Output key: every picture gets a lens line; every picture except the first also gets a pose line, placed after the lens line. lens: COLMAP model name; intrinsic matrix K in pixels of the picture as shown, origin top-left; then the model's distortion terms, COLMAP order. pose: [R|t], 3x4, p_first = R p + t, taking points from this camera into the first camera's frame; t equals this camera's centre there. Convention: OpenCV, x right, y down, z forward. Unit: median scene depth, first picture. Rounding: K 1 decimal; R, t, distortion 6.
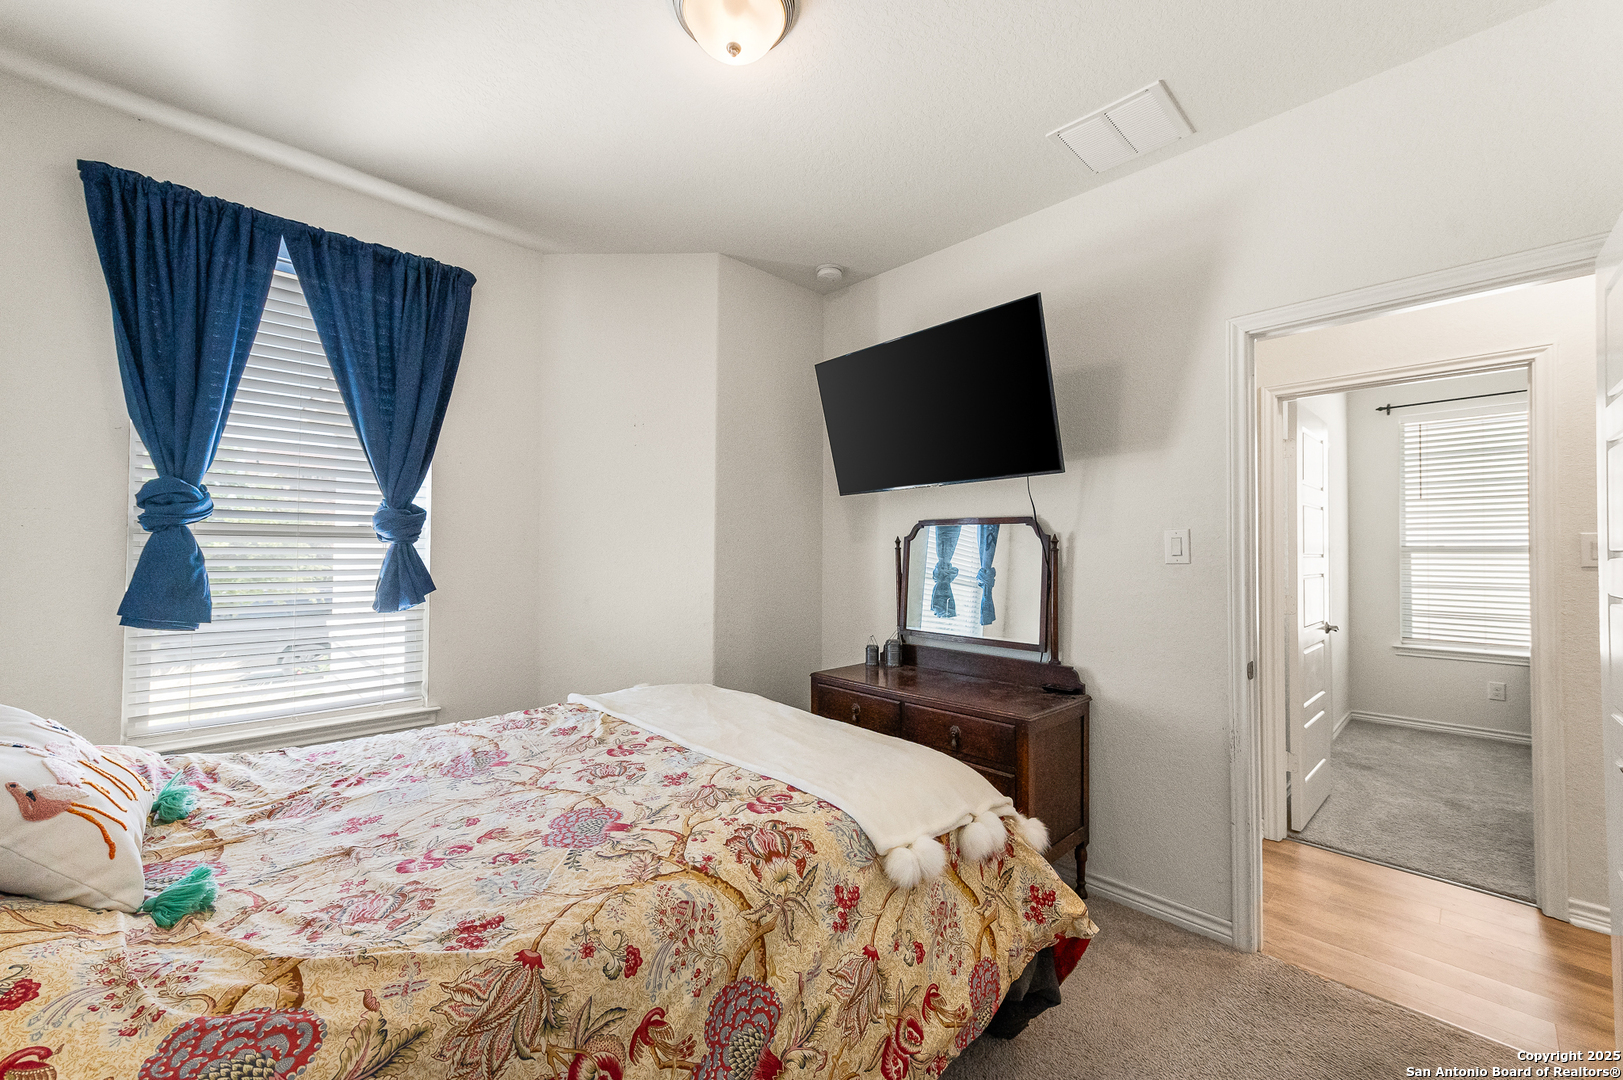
lens RADIAL K [[660.4, 0, 810.2], [0, 660.4, 545.3], [0, 0, 1]] dist [0.003862, 0.000287]
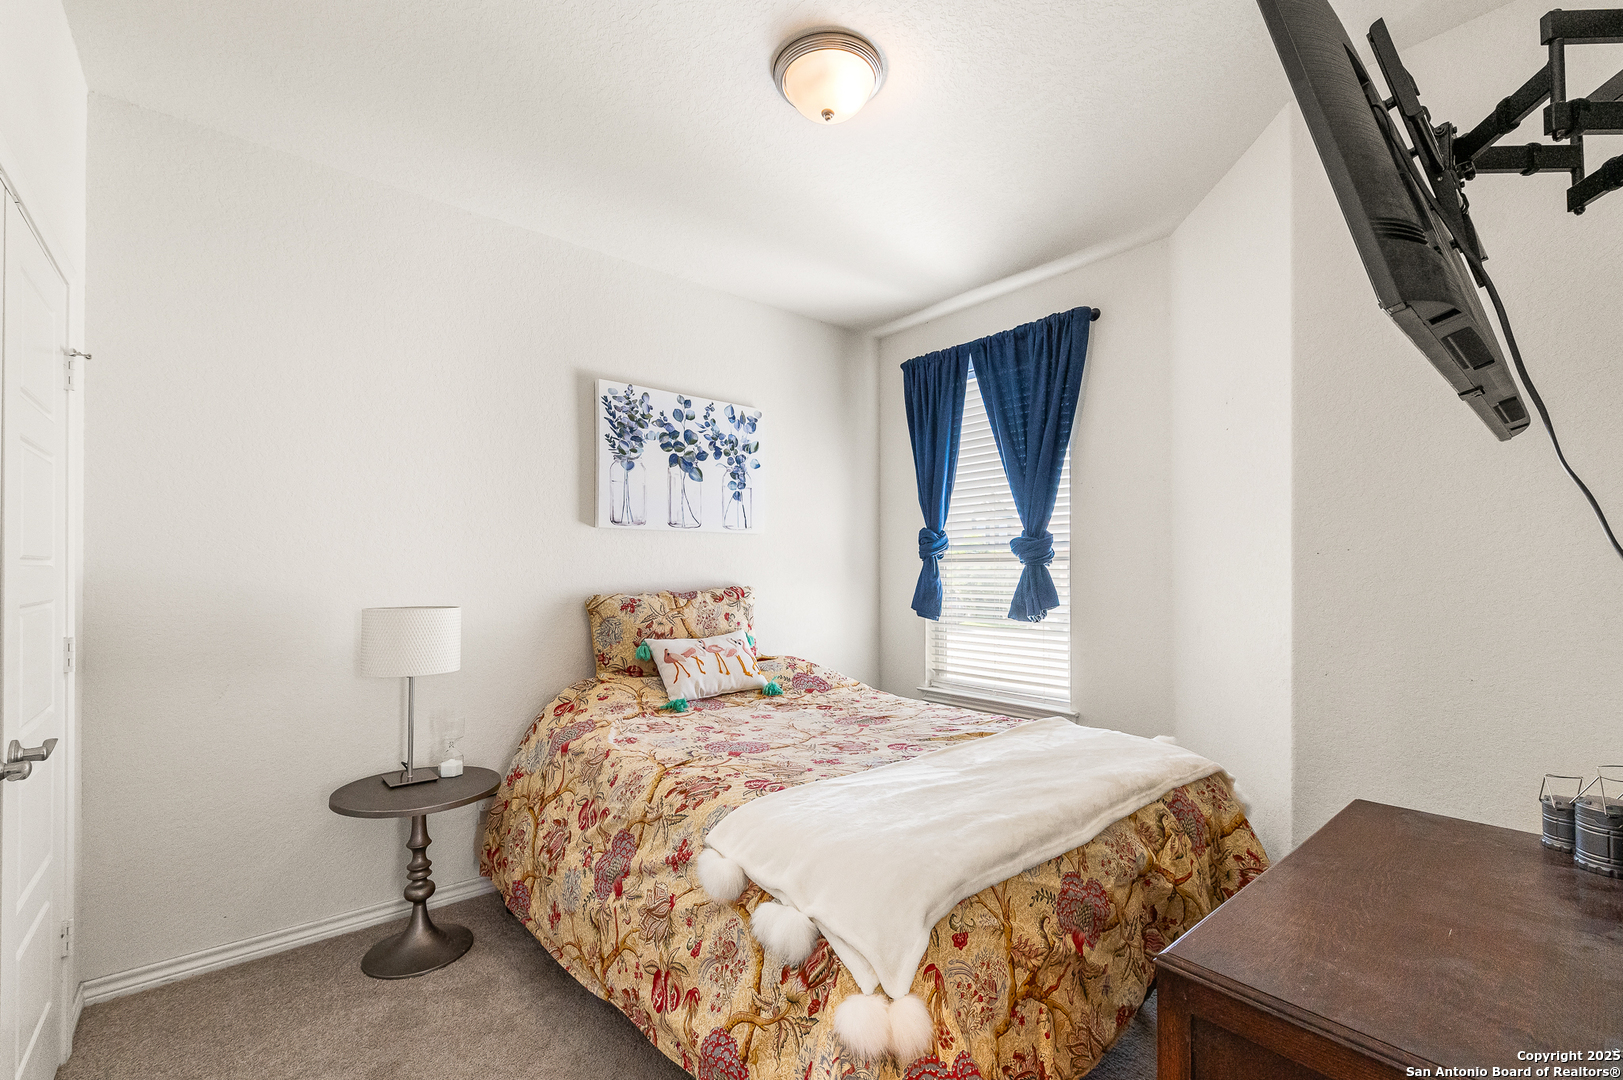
lens RADIAL K [[660.4, 0, 756.3], [0, 660.4, 569.8], [0, 0, 1]] dist [0.003862, 0.000287]
pose [[-0.109257, -0.004571, -0.994003, 1.029951], [0.010300, 0.999931, -0.005730, 0.012704], [0.993960, -0.010864, -0.109202, 1.035907]]
